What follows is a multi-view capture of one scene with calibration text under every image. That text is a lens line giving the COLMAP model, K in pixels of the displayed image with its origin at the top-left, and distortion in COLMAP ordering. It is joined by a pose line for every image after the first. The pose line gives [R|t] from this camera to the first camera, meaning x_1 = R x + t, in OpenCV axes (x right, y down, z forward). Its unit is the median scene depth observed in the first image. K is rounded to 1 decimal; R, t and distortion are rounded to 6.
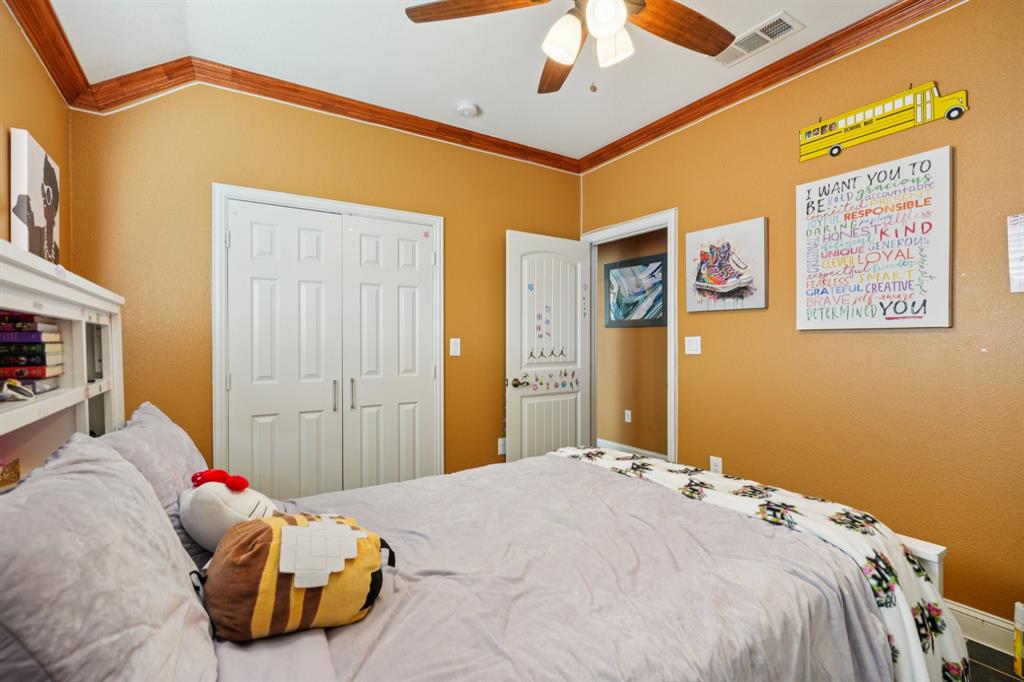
lens RADIAL K [[463.5, 0, 509.8], [0, 463.5, 345.9], [0, 0, 1]] dist [0.004440, 0.001029]
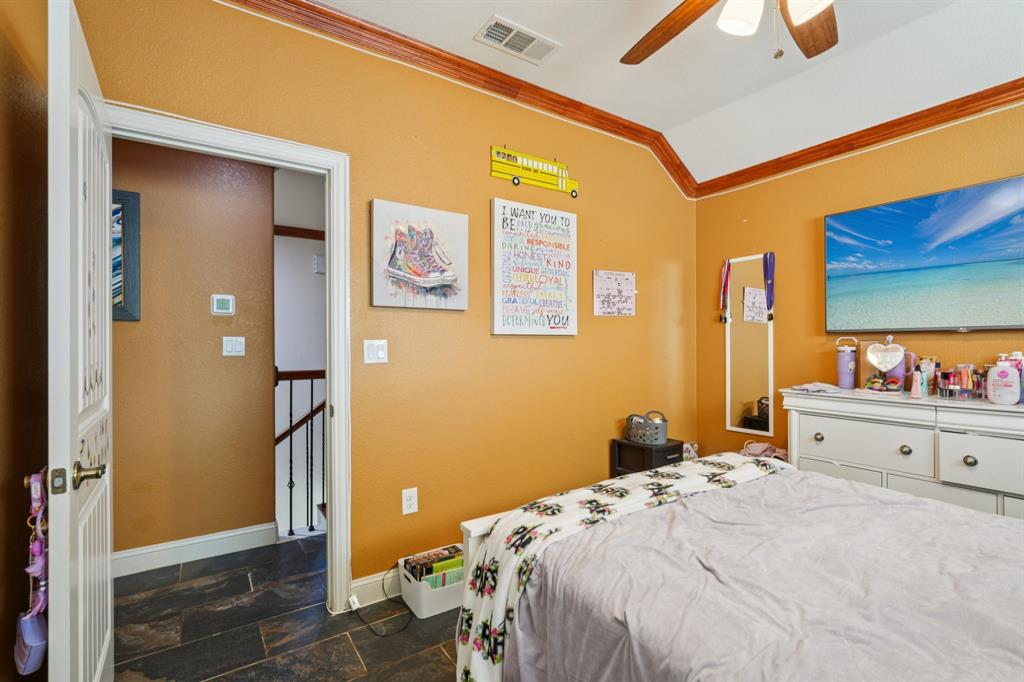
lens RADIAL K [[463.5, 0, 514.9], [0, 463.5, 341.5], [0, 0, 1]] dist [0.004440, 0.001029]
pose [[-0.014066, 0.004736, 0.999890, -0.441279], [0.013547, 0.999898, -0.004545, -0.013254], [-0.999809, 0.013482, -0.014129, 0.992660]]
